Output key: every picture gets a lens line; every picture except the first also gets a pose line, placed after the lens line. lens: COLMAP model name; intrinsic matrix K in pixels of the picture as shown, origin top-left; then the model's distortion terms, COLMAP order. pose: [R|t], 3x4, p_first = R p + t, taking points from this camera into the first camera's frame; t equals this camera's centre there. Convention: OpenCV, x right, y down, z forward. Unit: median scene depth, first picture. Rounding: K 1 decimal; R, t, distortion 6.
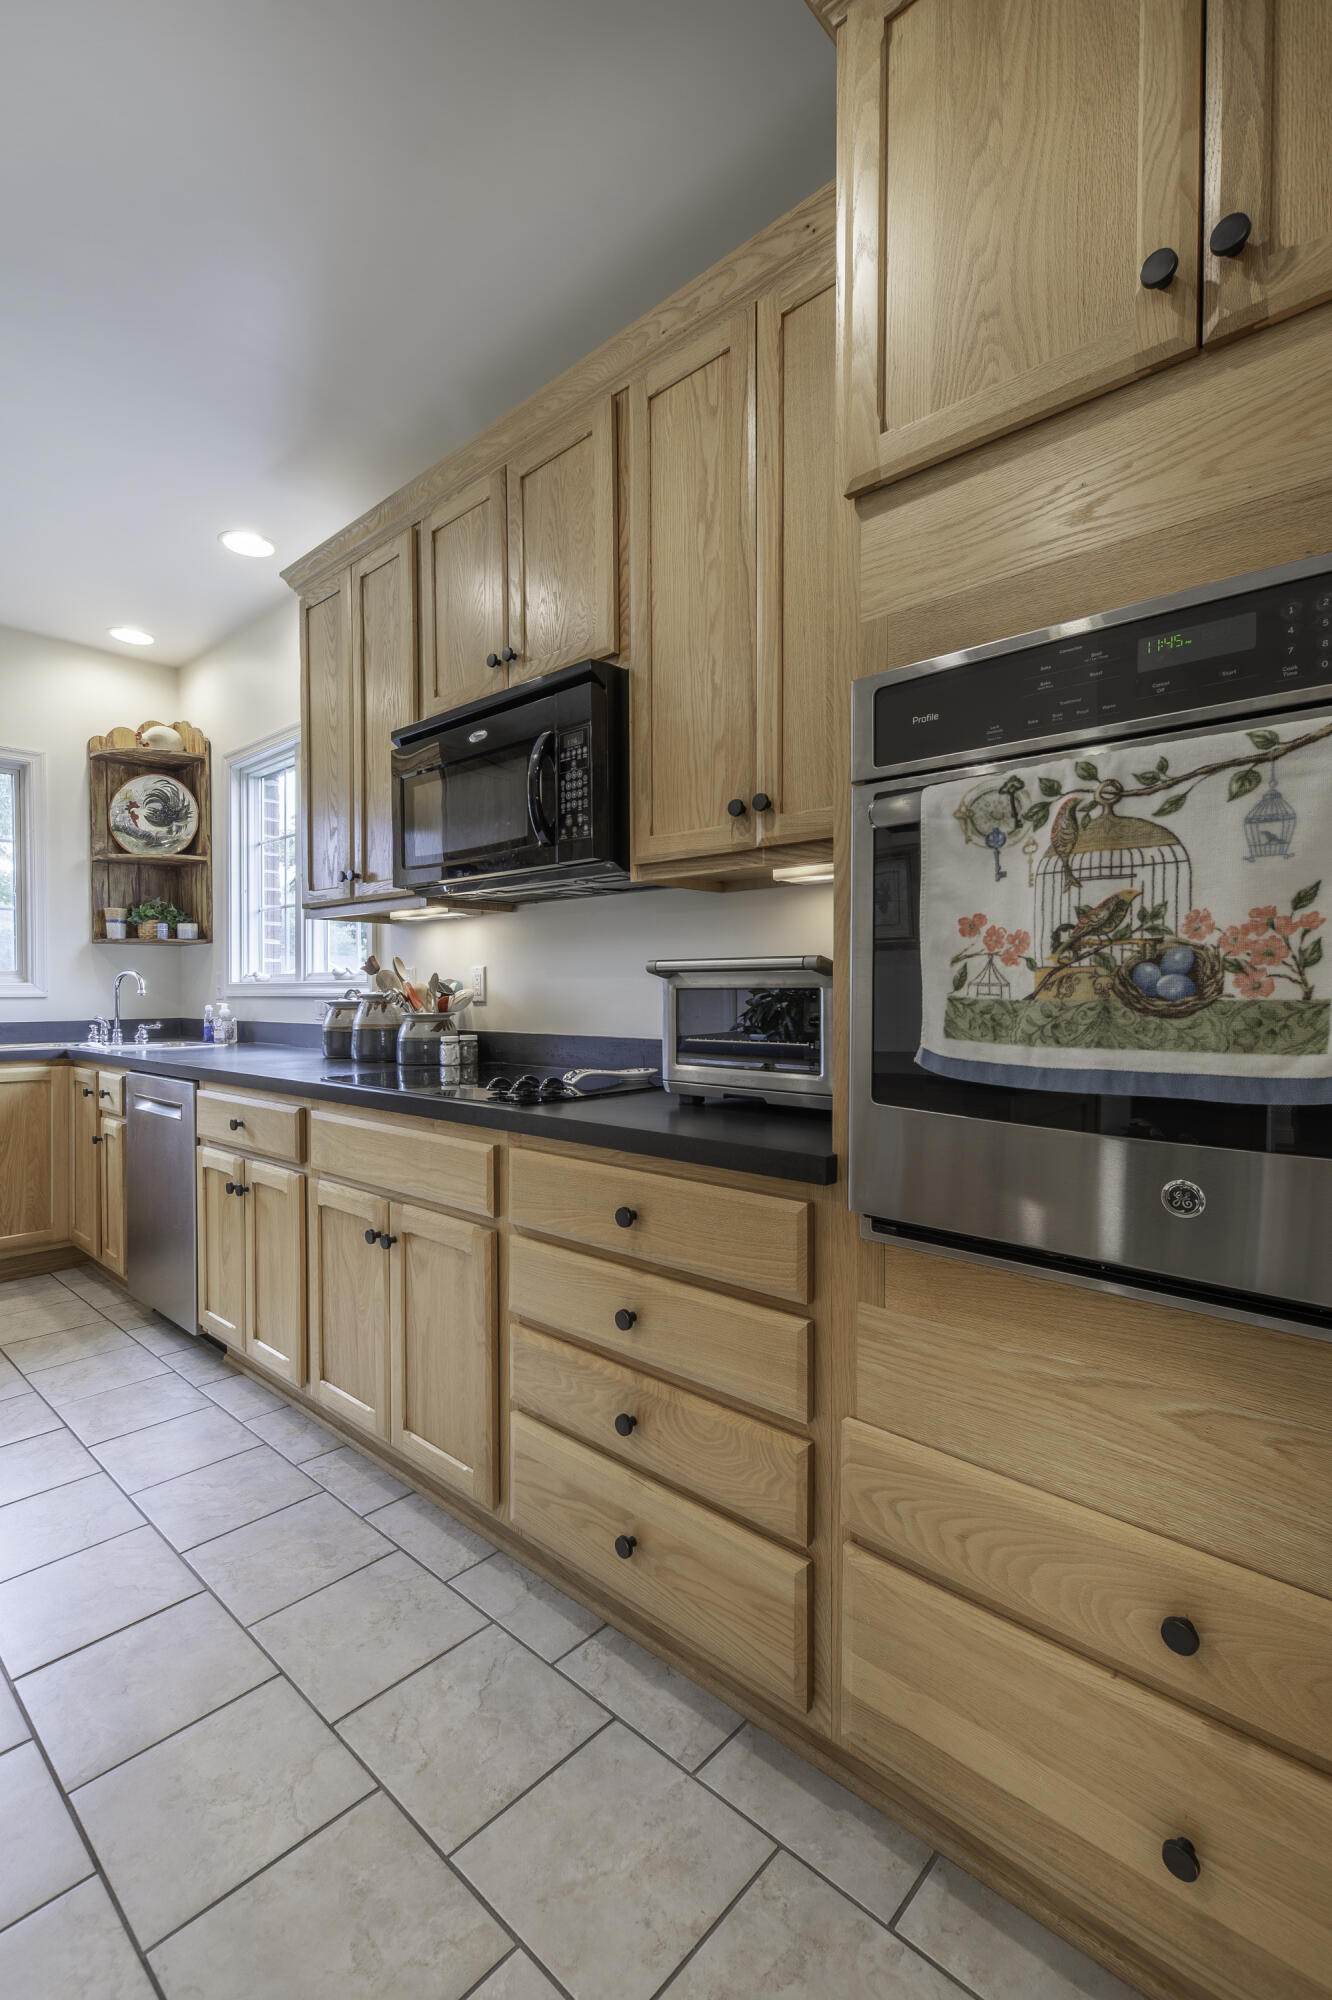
lens RADIAL K [[880.3, 0, 620.3], [0, 880.3, 1013.1], [0, 0, 1]] dist [0.006835, -0.003903]
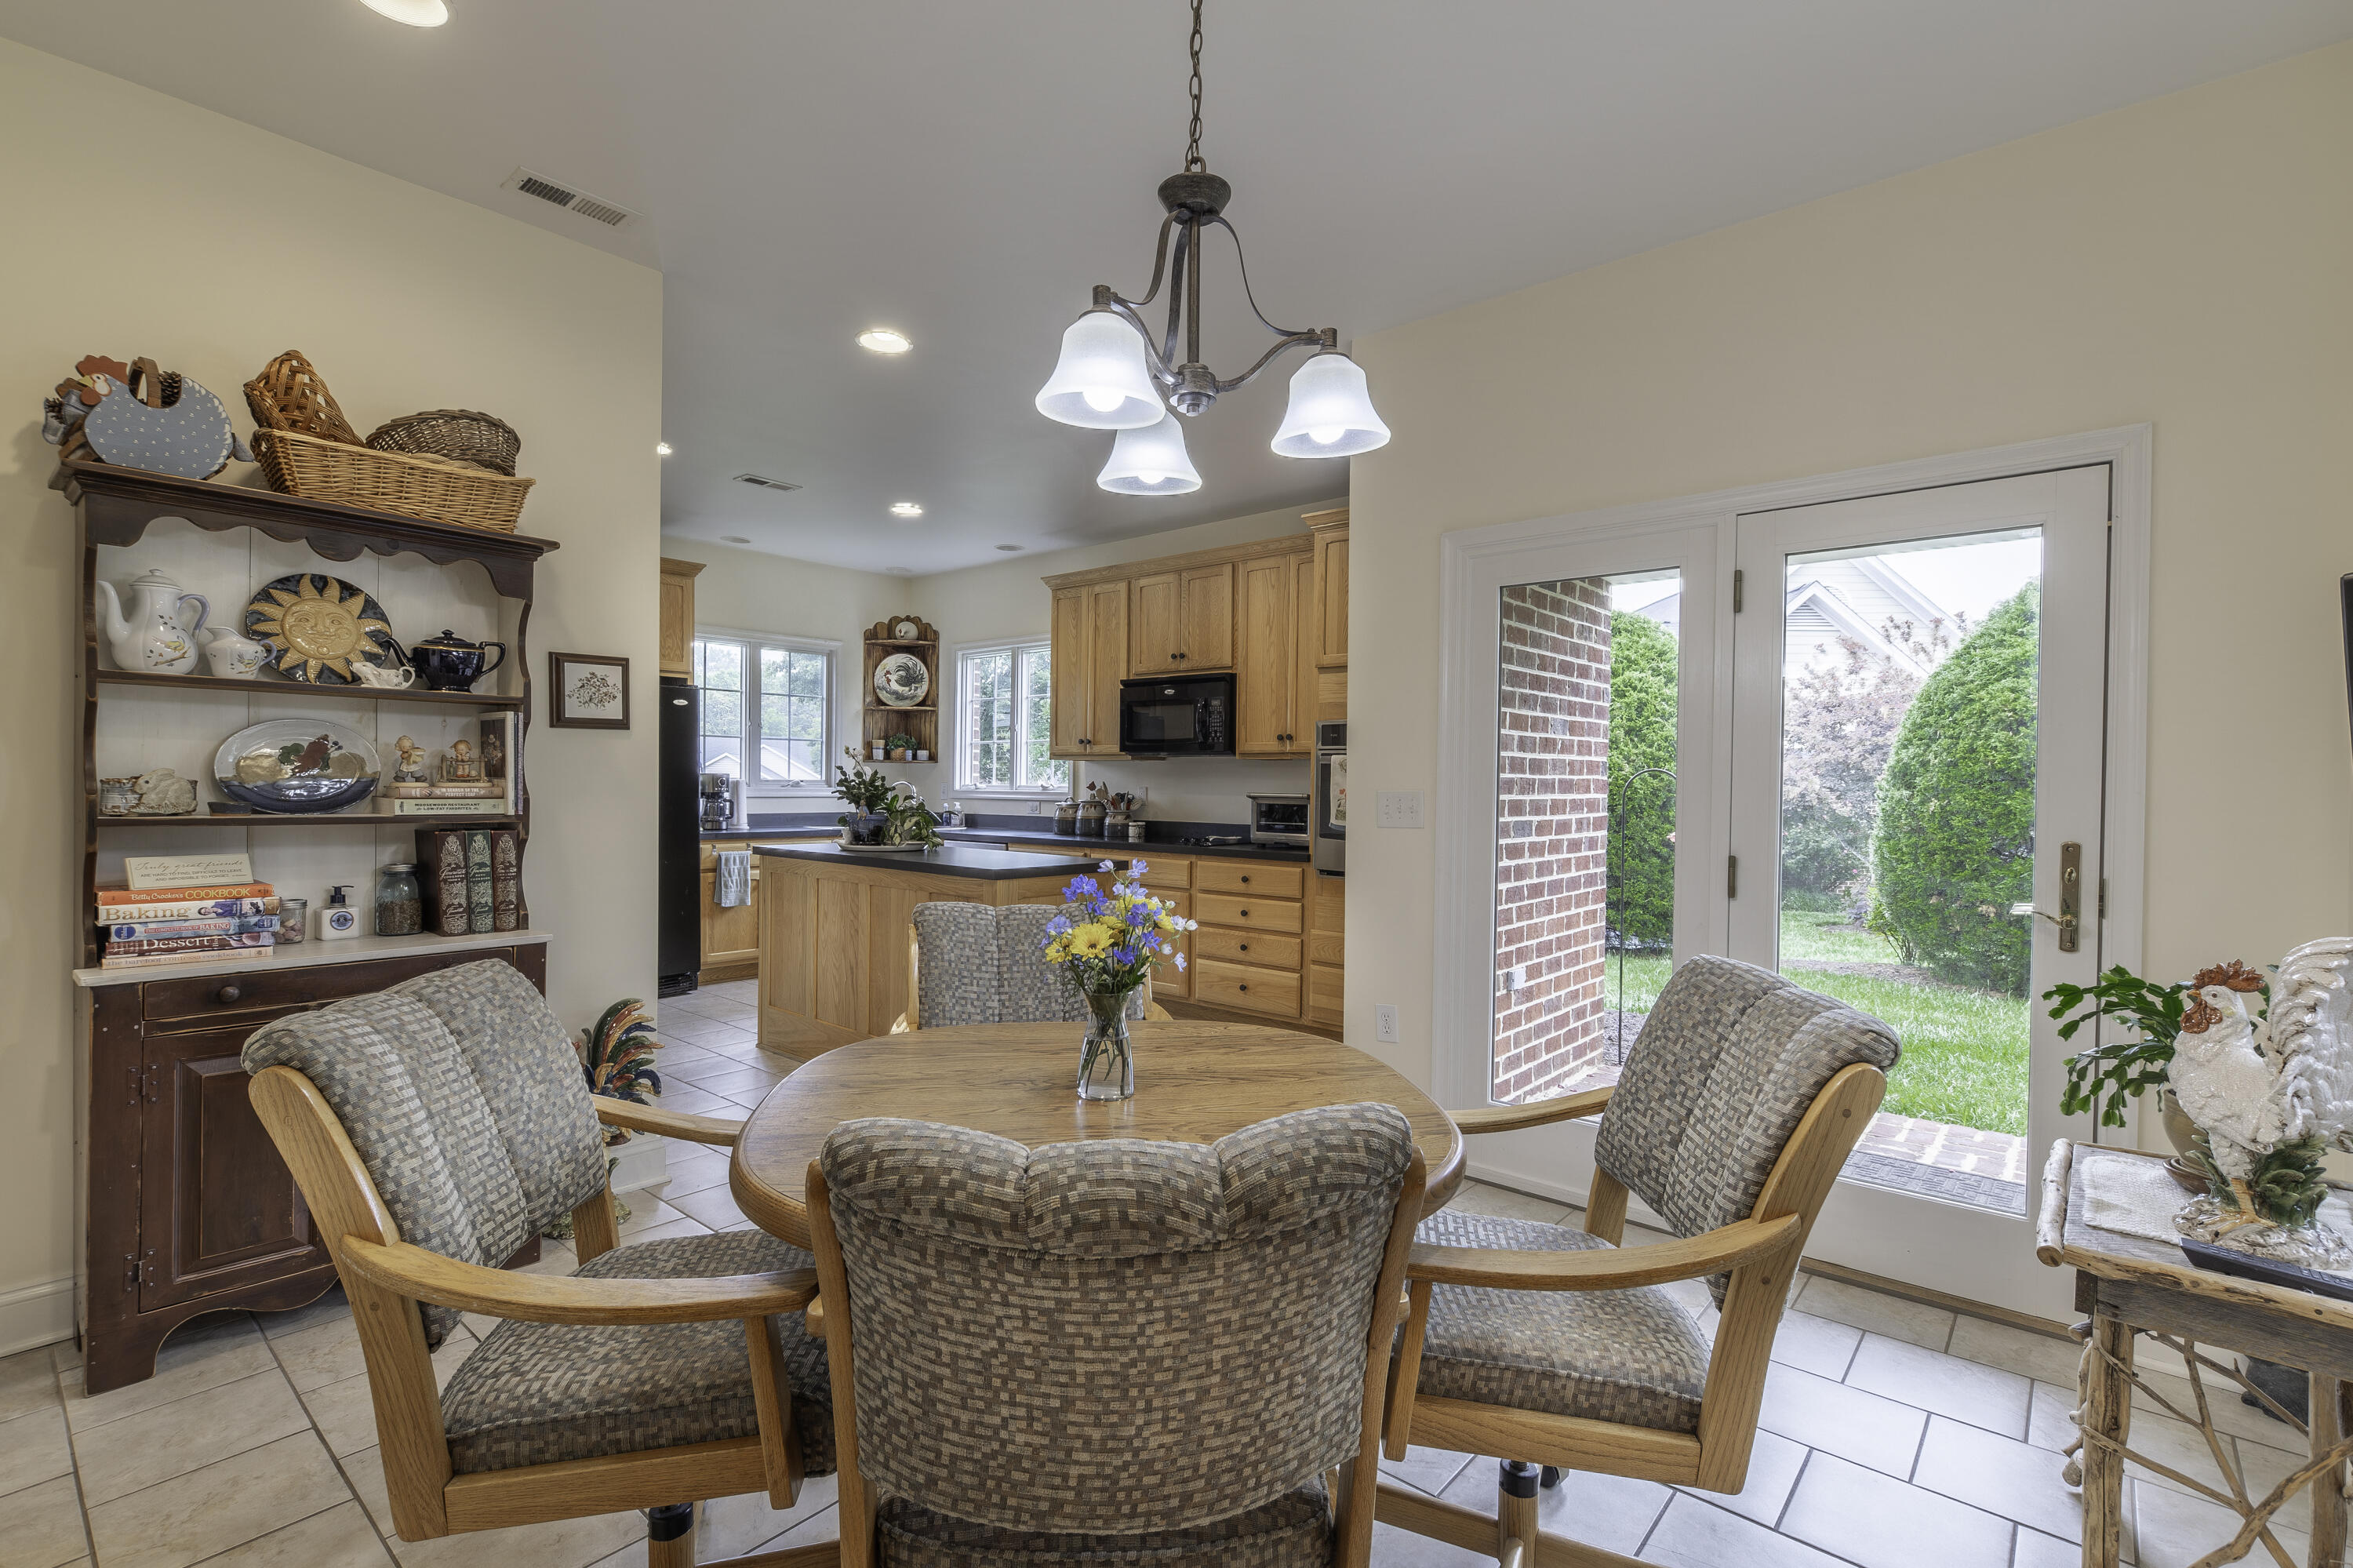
lens RADIAL K [[1069.0, 0, 1172.1], [0, 1069.0, 781.5], [0, 0, 1]] dist [0.001925, -0.004640]
pose [[0.998431, 0.019756, 0.052390, -0.508328], [-0.018151, 0.999356, -0.030942, 0.013543], [-0.052968, 0.029942, 0.998147, -3.084685]]
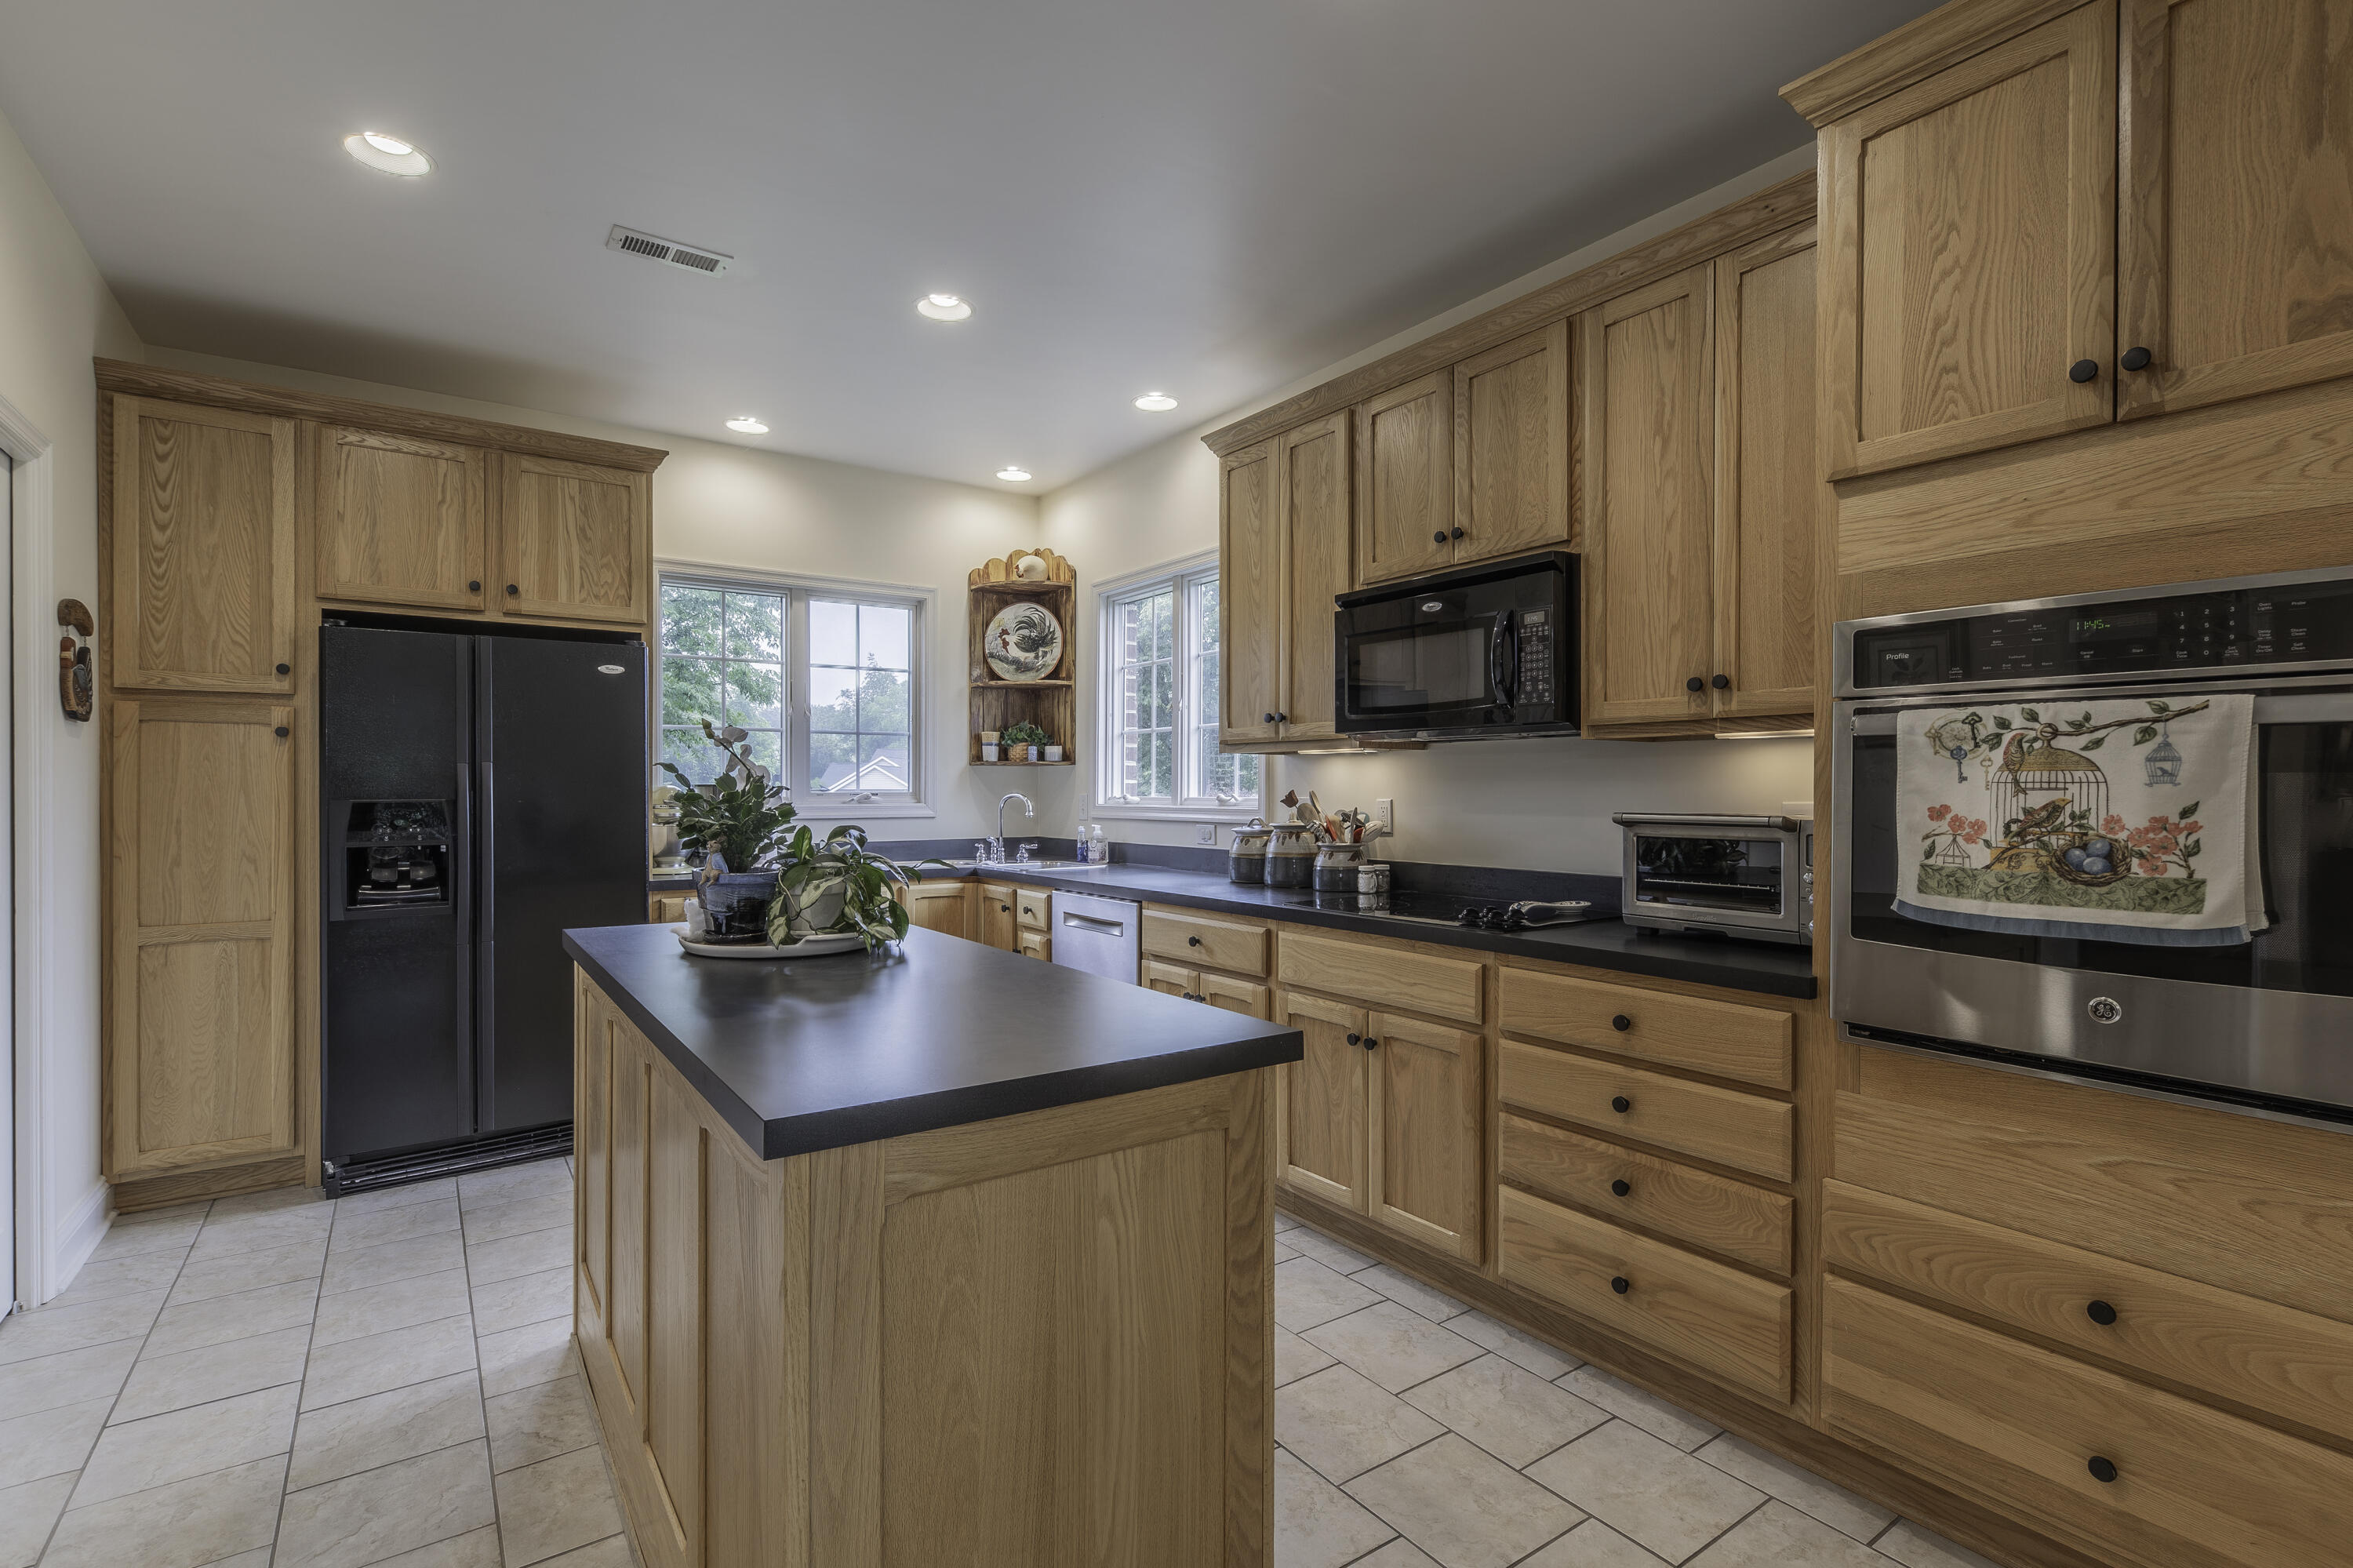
lens RADIAL K [[1069.0, 0, 1198.3], [0, 1069.0, 799.6], [0, 0, 1]] dist [0.001925, -0.004640]
pose [[0.985896, 0.008740, -0.167132, -0.386805], [-0.011940, 0.999764, -0.018149, -0.061429], [0.166934, 0.019889, 0.985767, -0.705497]]
